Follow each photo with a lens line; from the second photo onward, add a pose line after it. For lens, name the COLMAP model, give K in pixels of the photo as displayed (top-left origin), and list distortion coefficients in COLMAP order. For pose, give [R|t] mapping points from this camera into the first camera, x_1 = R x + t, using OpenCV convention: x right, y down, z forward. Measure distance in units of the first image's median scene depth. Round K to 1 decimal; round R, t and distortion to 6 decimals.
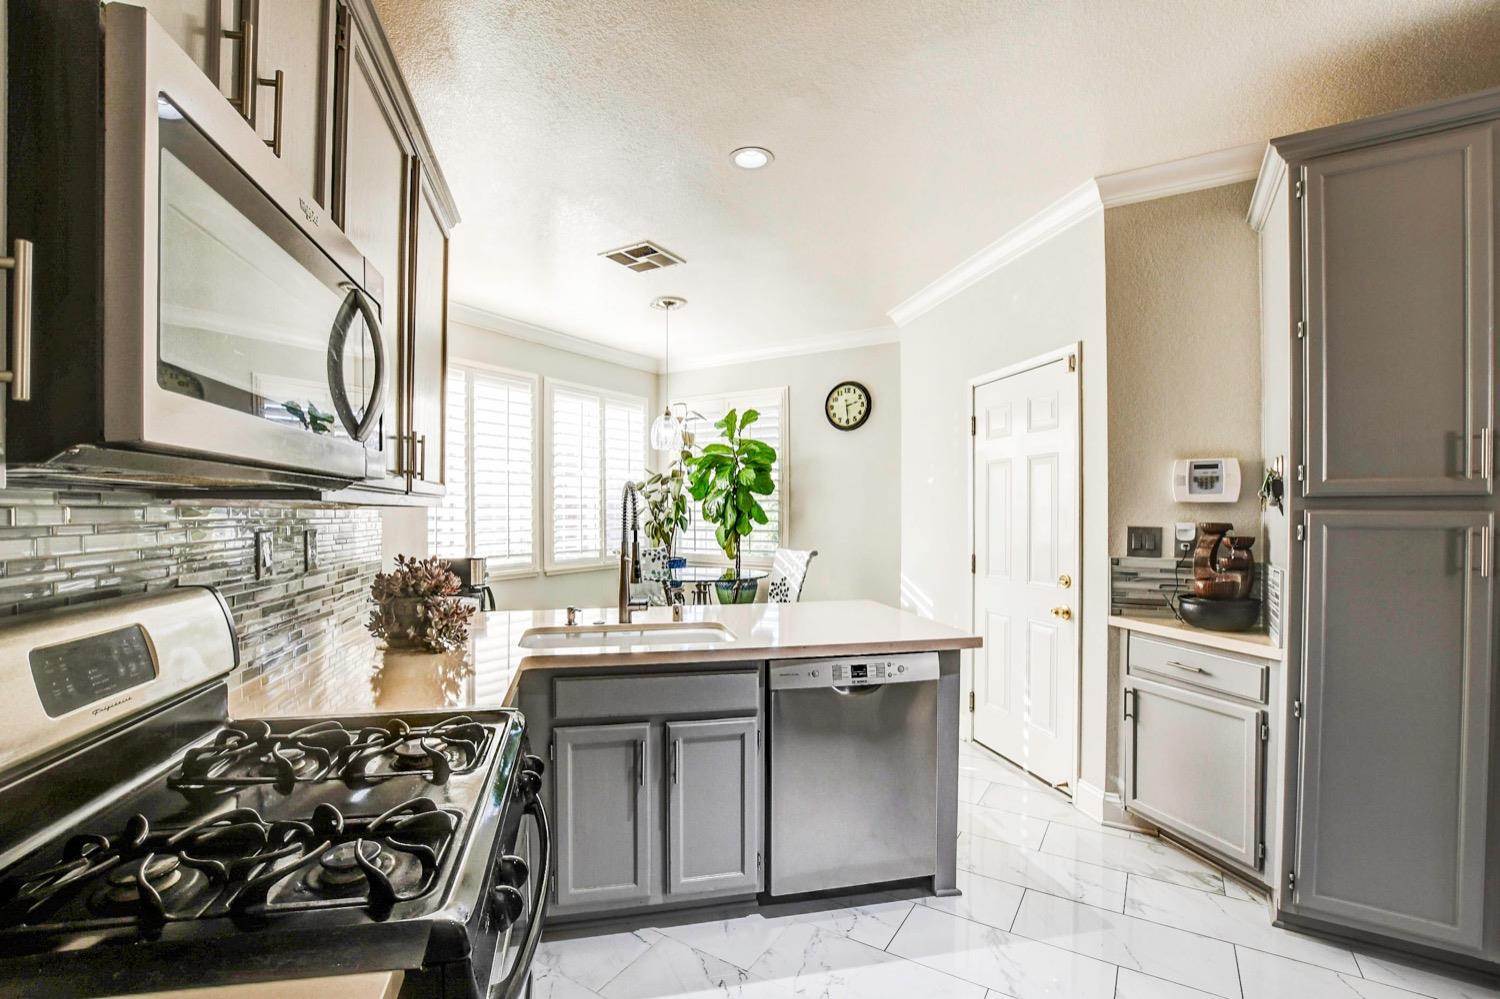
lens RADIAL K [[724.2, 0, 745.1], [0, 724.2, 510.4], [0, 0, 1]] dist [-0.001705, -0.000074]
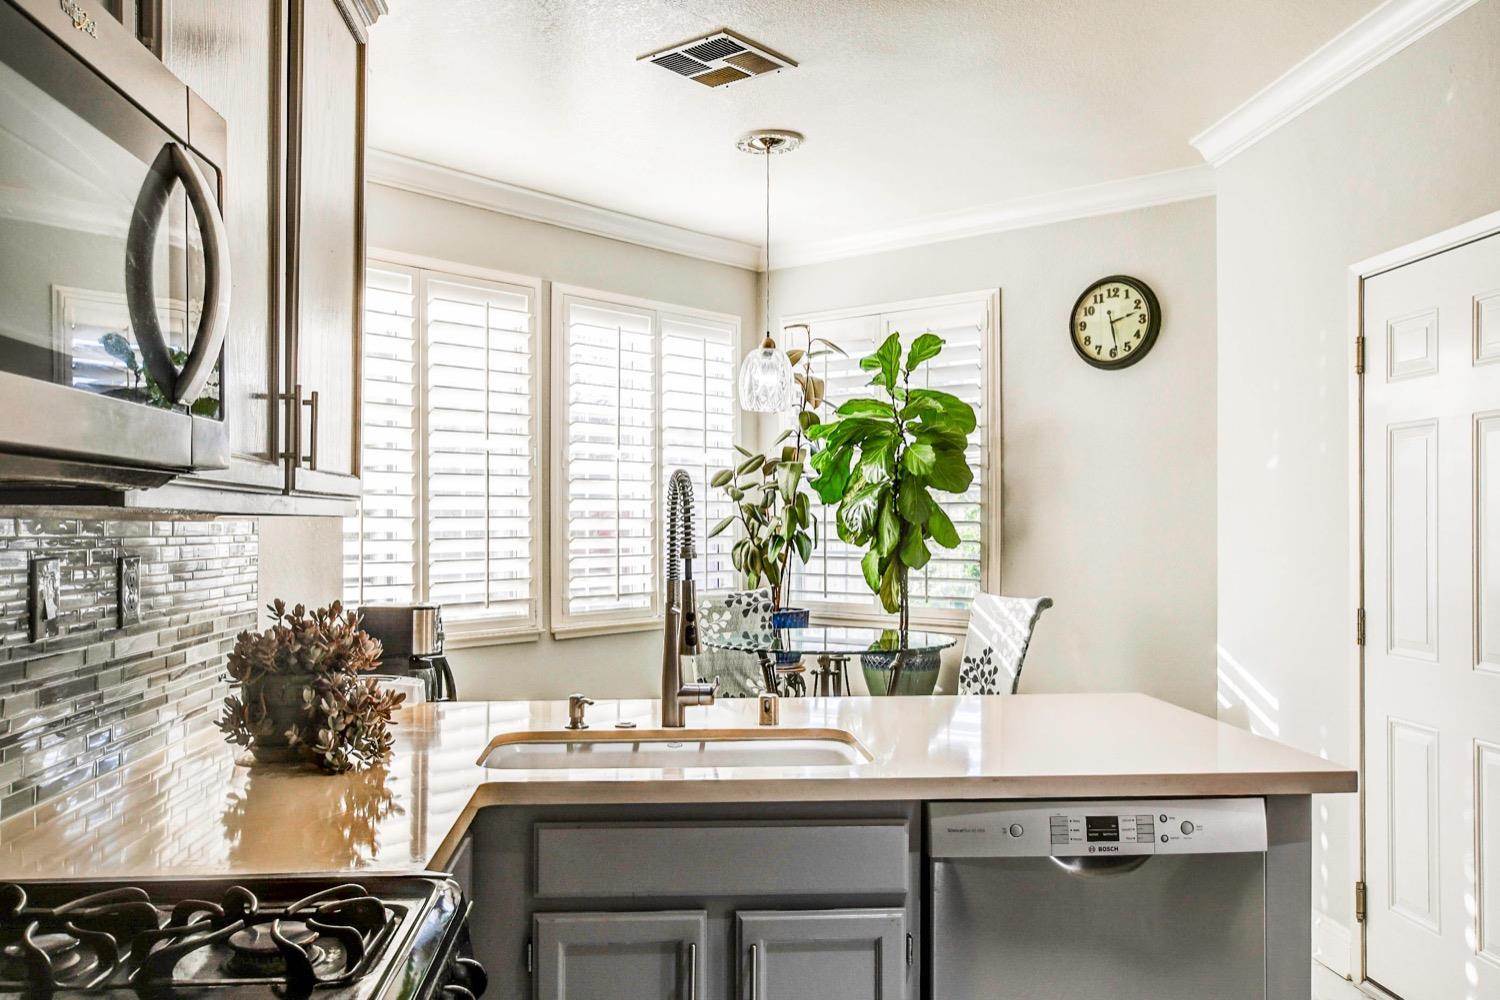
lens RADIAL K [[1345.4, 0, 750.3], [0, 1345.4, 507.3], [0, 0, 1]] dist [0.048215, 0.009201]
pose [[0.989864, -0.001882, -0.142006, 0.027708], [0.000404, 0.999945, -0.010438, -0.000456], [0.142017, 0.010275, 0.989811, -0.005342]]
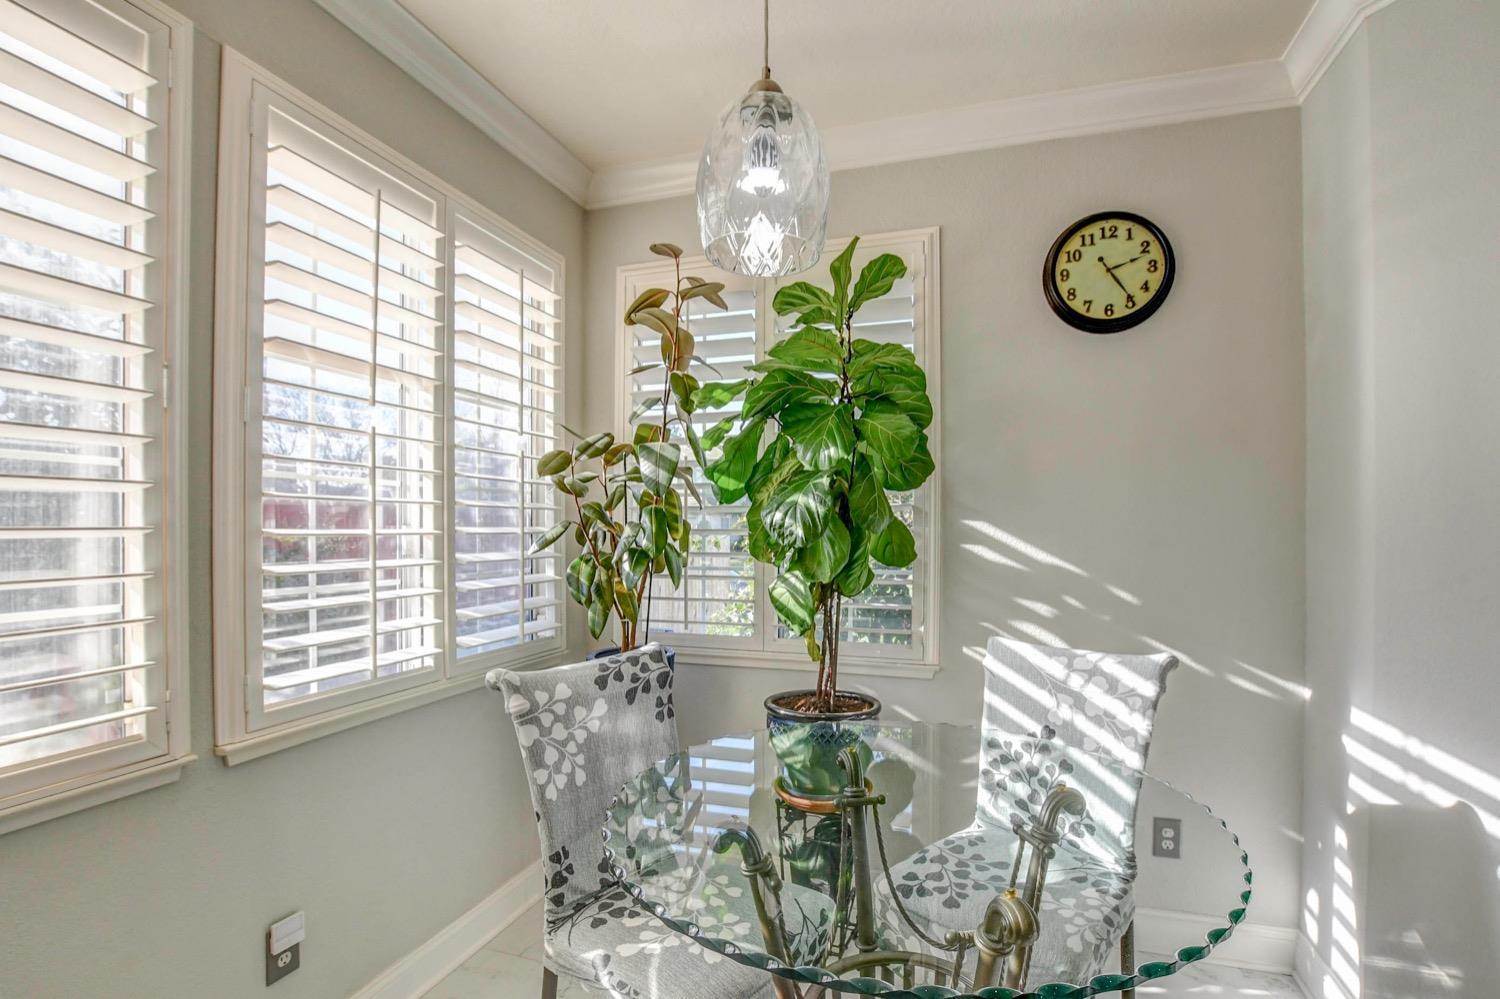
lens RADIAL K [[636.4, 0, 750.1], [0, 636.4, 526.2], [0, 0, 1]] dist [-0.016469, -0.000079]
pose [[0.965110, -0.000472, 0.261843, -0.198936], [0.000943, 0.999998, -0.001671, -0.001890], [-0.261842, 0.001860, 0.965109, 0.982028]]
